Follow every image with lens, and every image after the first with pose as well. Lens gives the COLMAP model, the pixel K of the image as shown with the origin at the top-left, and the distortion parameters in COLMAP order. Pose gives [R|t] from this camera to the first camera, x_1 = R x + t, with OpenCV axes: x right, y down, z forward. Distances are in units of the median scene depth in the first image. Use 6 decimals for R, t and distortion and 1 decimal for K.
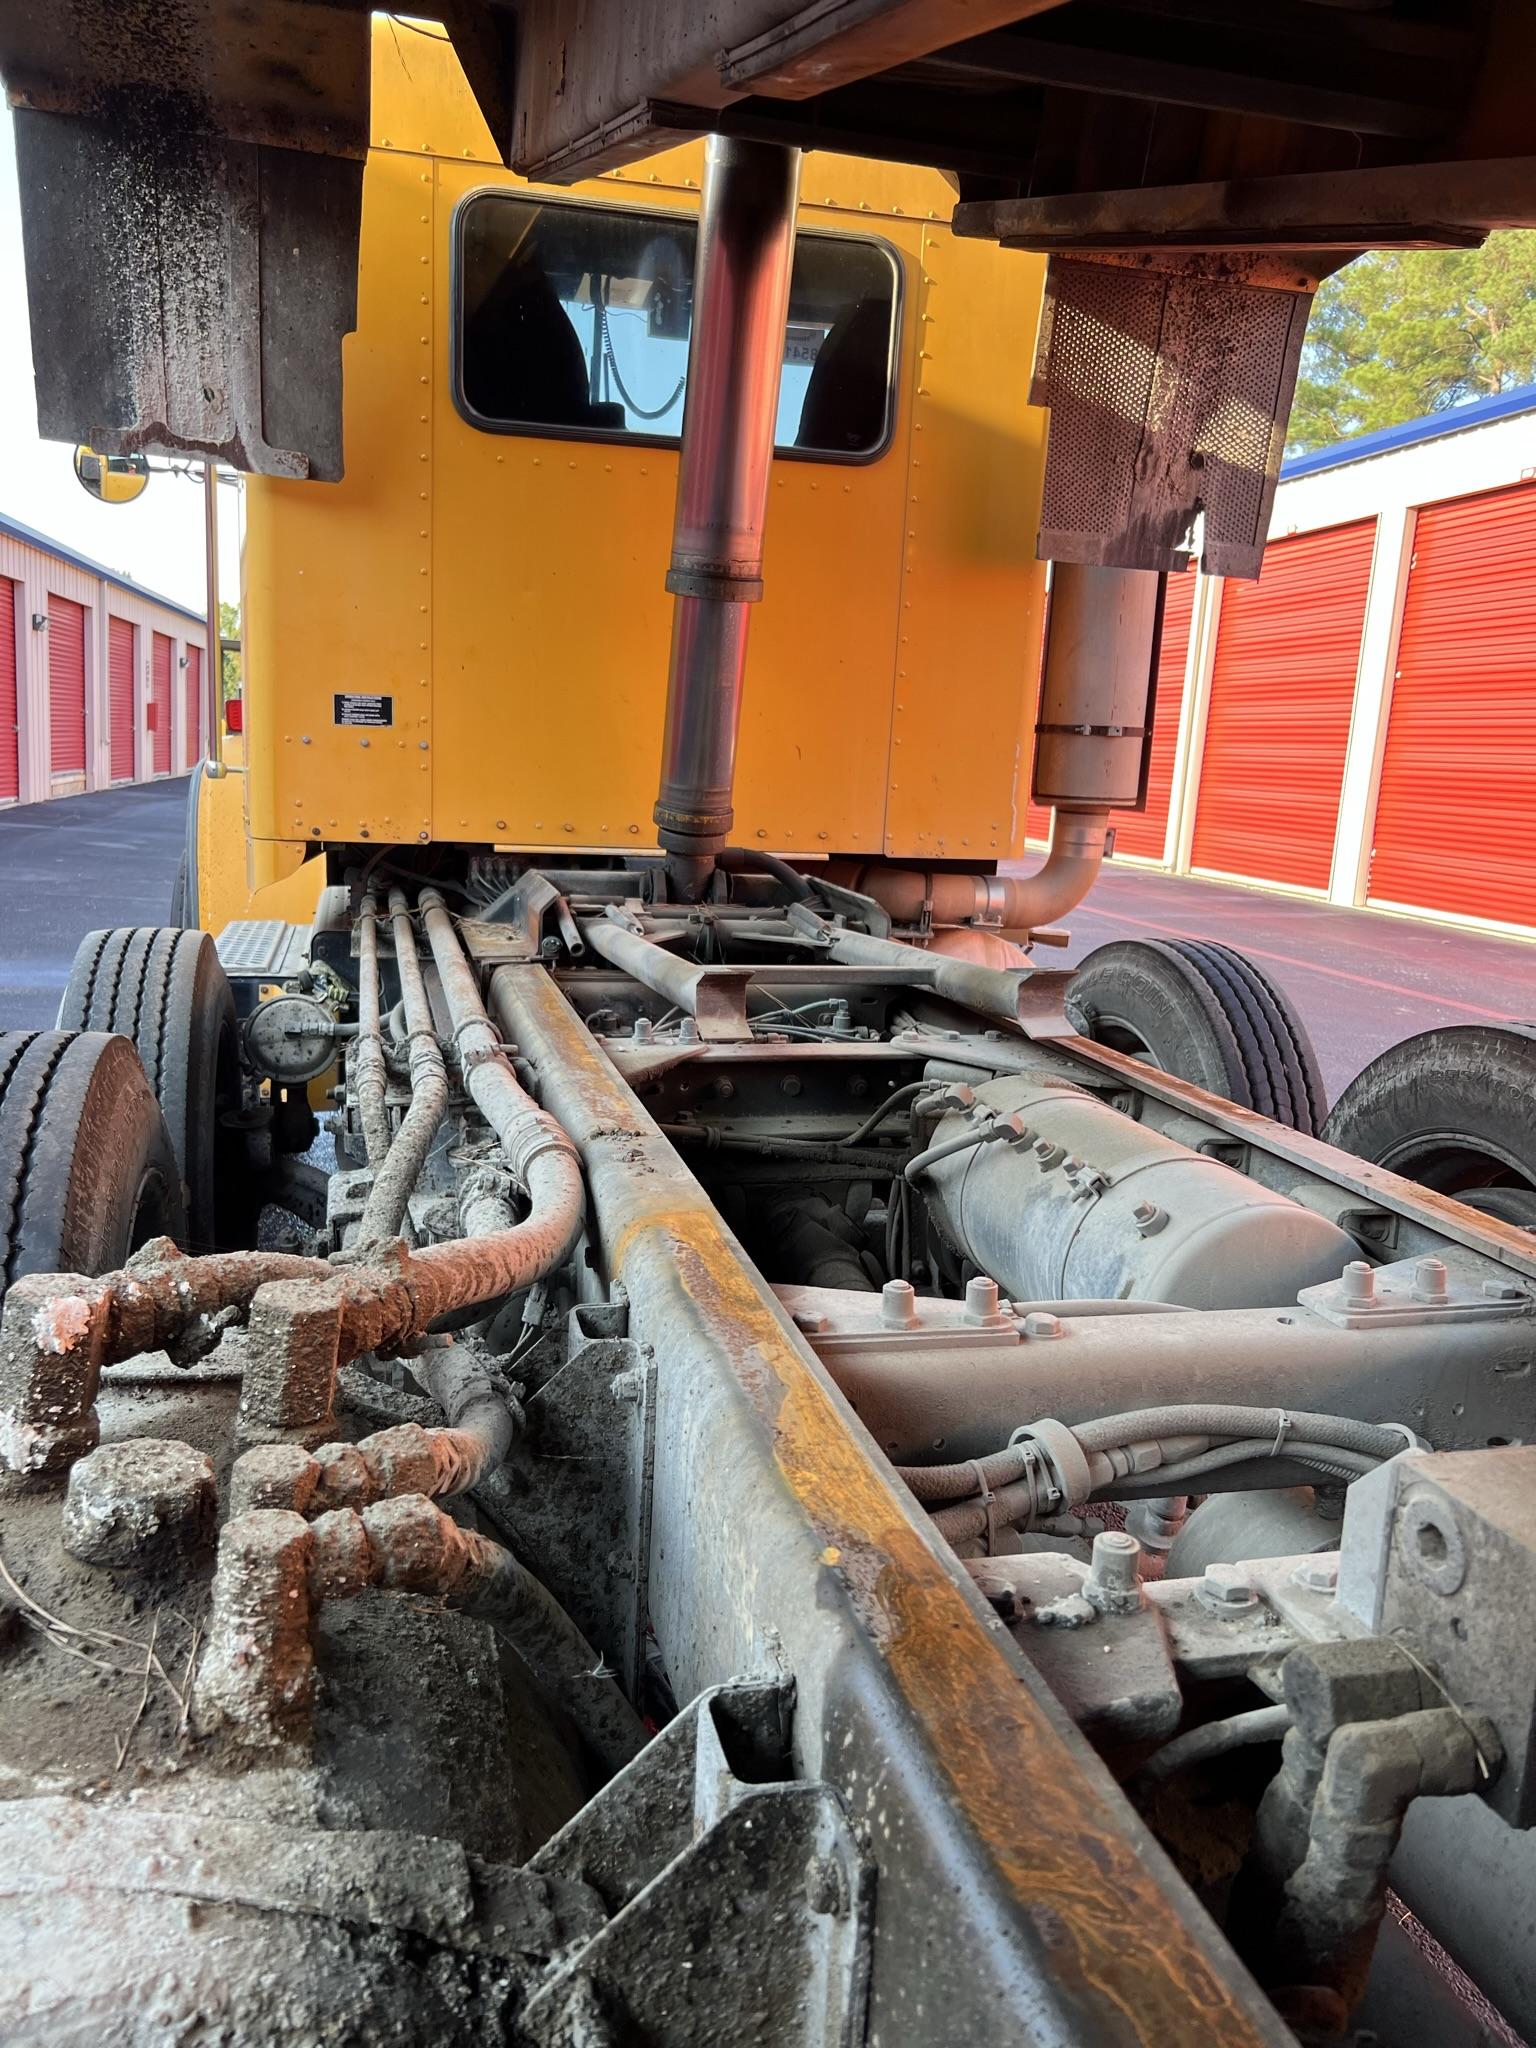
lens RADIAL K [[1602.2, 0, 768.0], [0, 1602.2, 1024.0], [0, 0, 1]] dist [-0.011244, -0.001515]
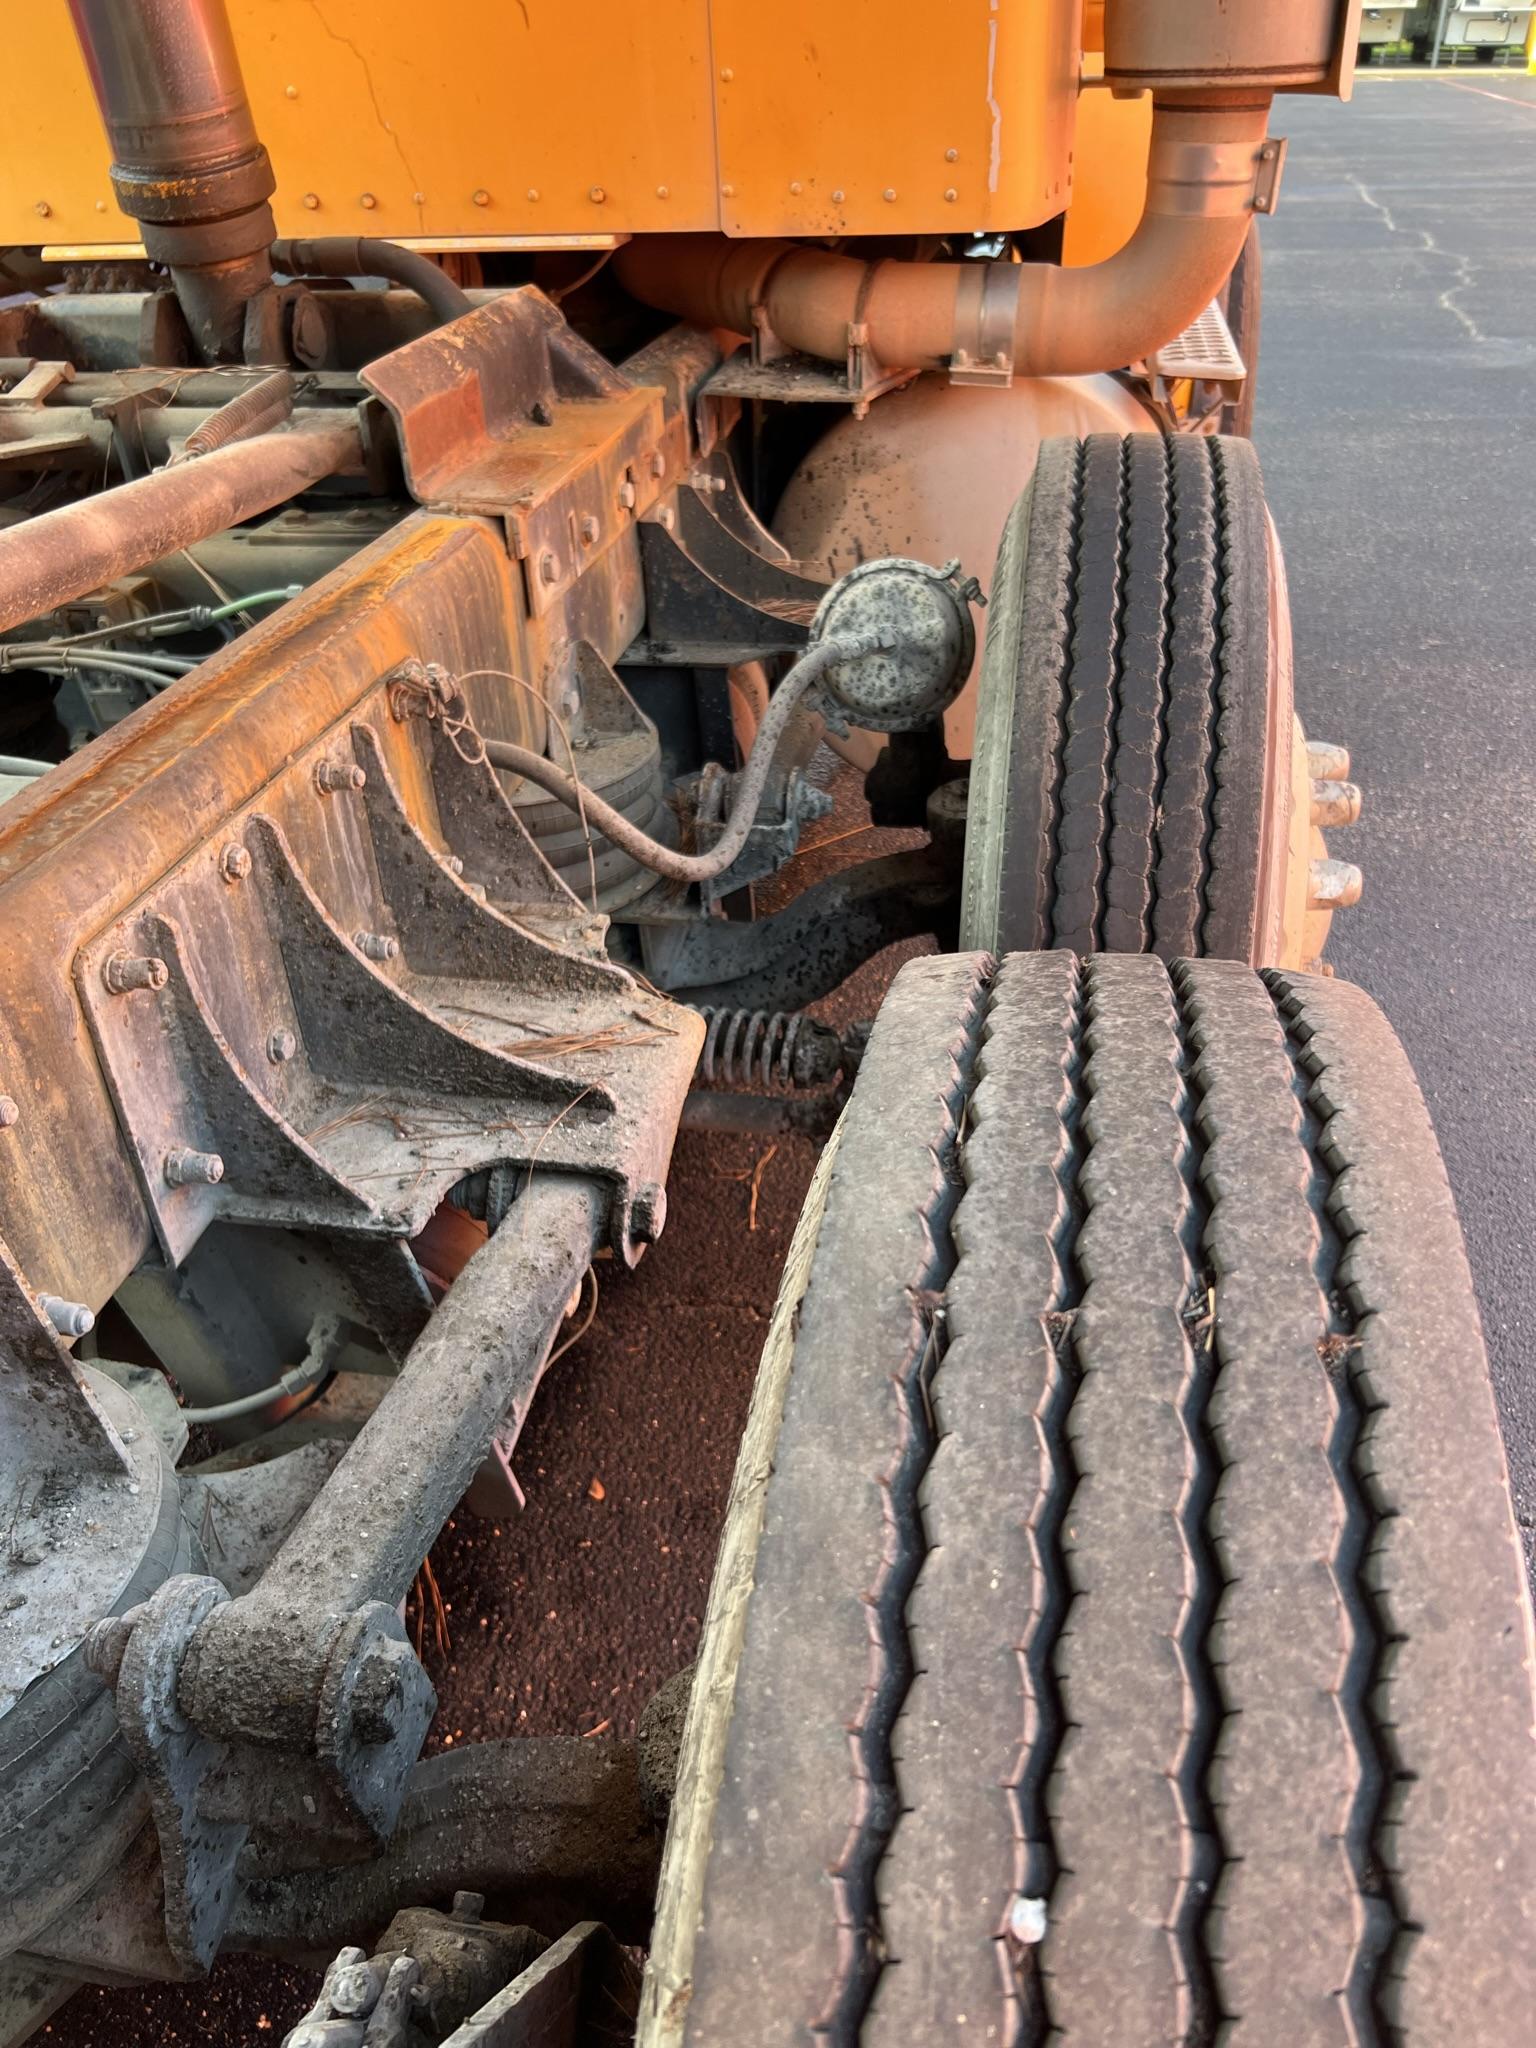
lens RADIAL K [[1578.0, 0, 768.0], [0, 1578.0, 1024.0], [0, 0, 1]] dist [0.033341, -0.047007]
pose [[0.911304, 0.150826, -0.383113, 0.375177], [0.004550, 0.926743, 0.375668, -0.072816], [0.411708, -0.344091, 0.843859, 0.578321]]
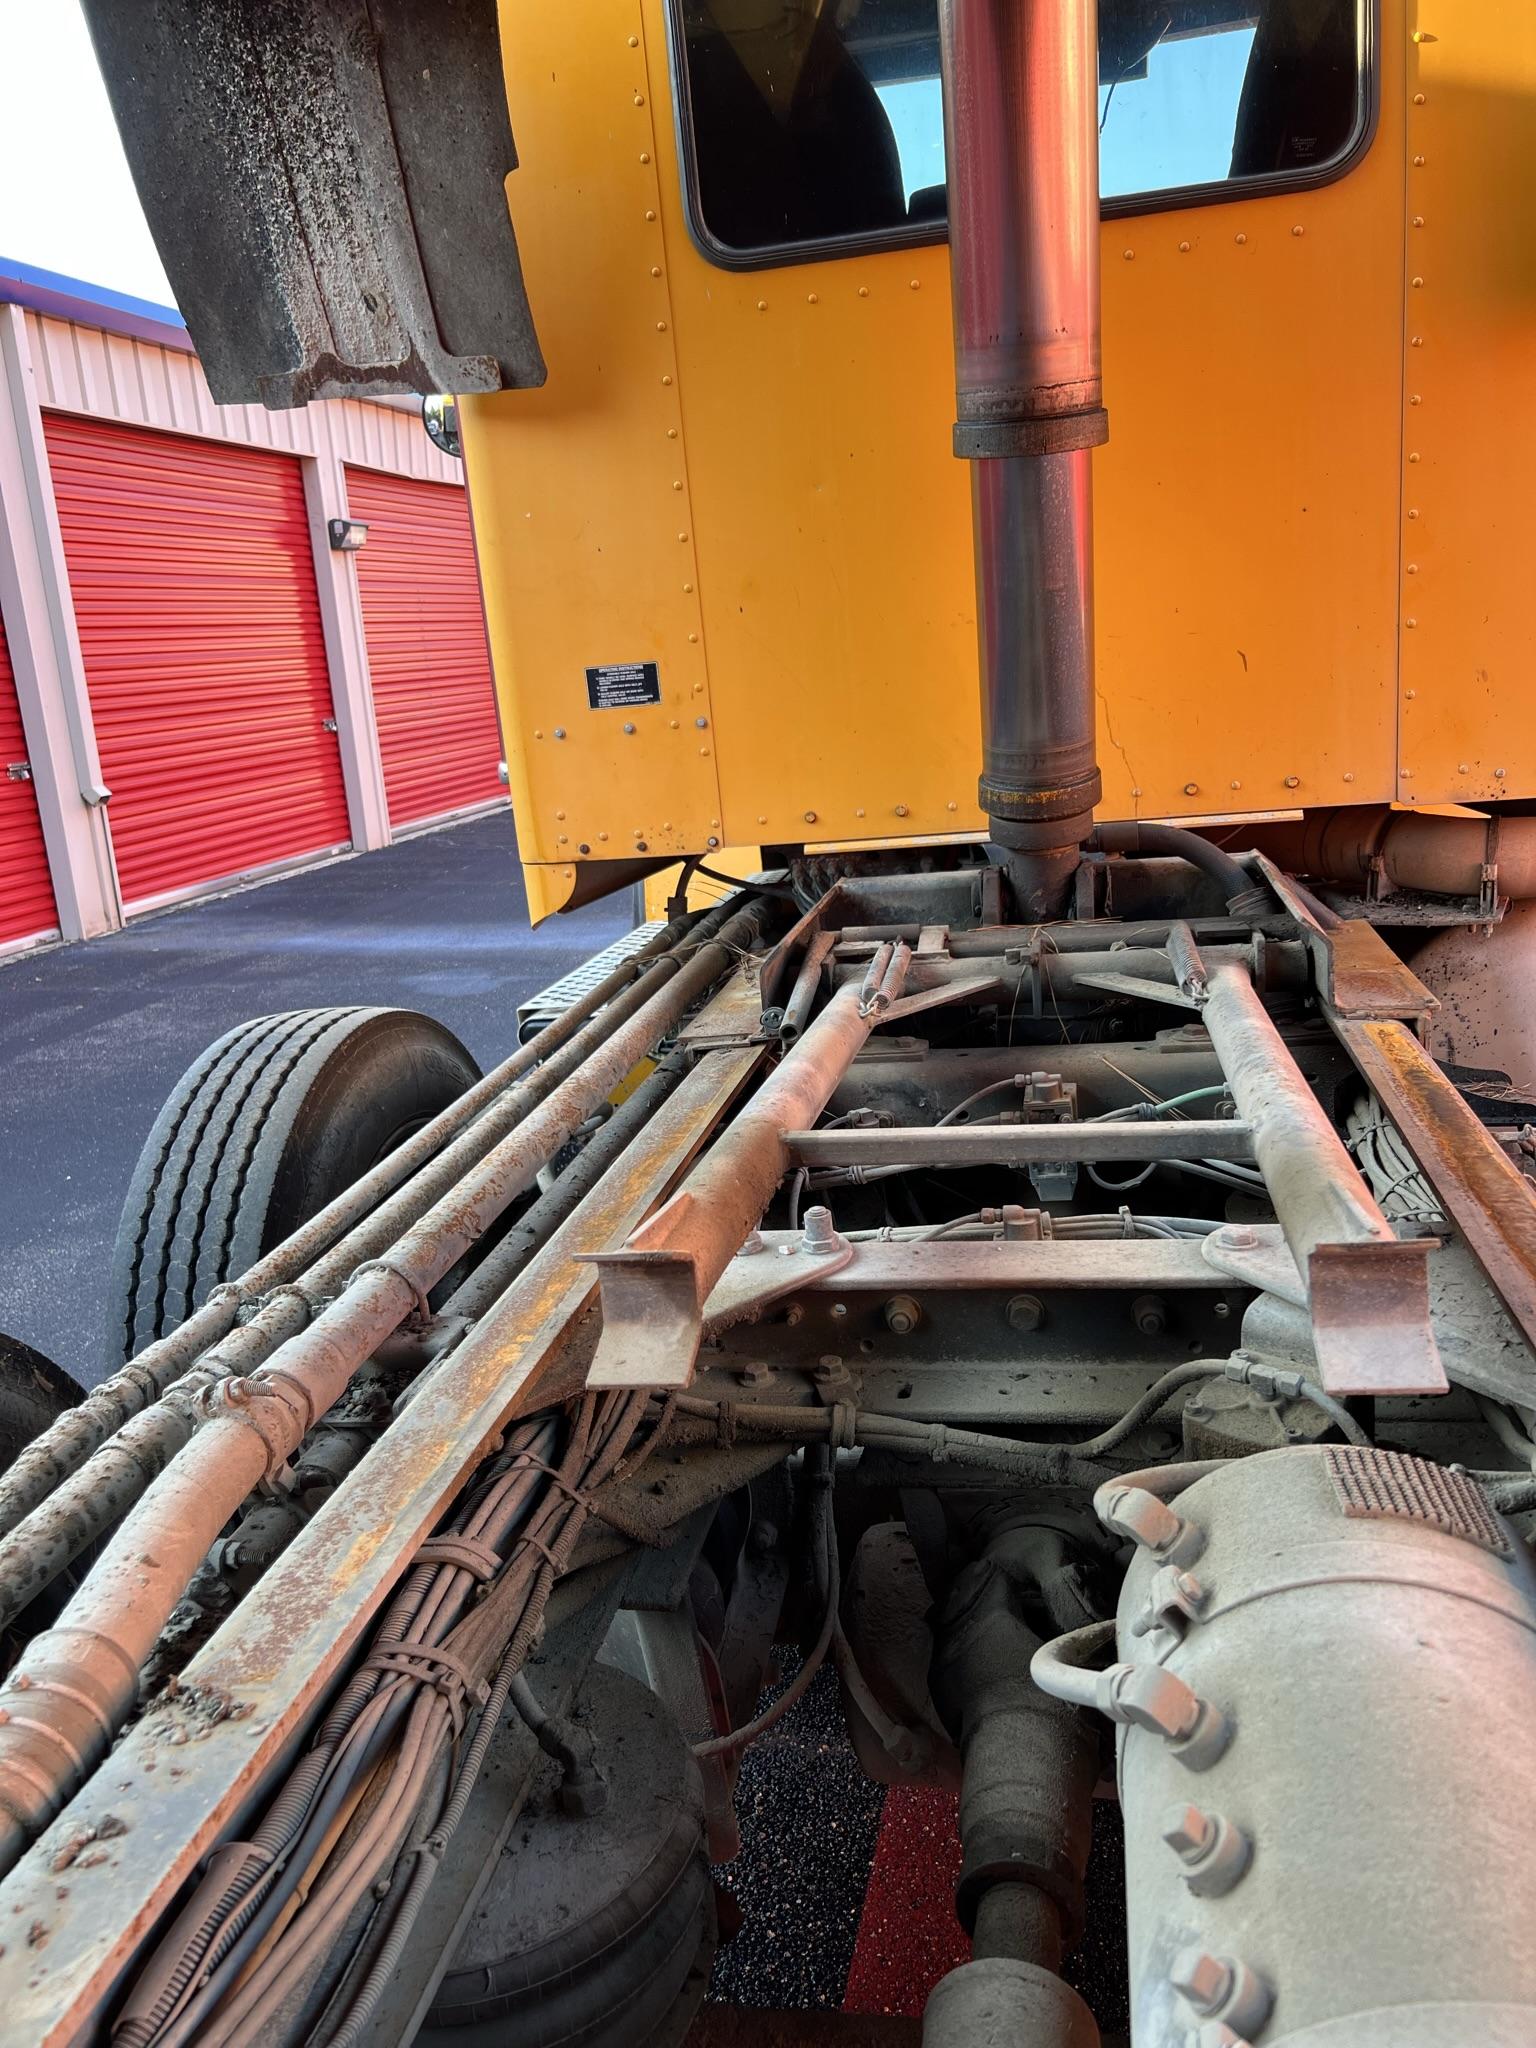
lens RADIAL K [[1578.0, 0, 768.0], [0, 1578.0, 1024.0], [0, 0, 1]] dist [0.033341, -0.047007]
pose [[0.896817, -0.024654, -0.441714, 0.148641], [0.057254, 0.996517, 0.060624, -0.083211], [0.438681, -0.079658, 0.895105, 0.370465]]
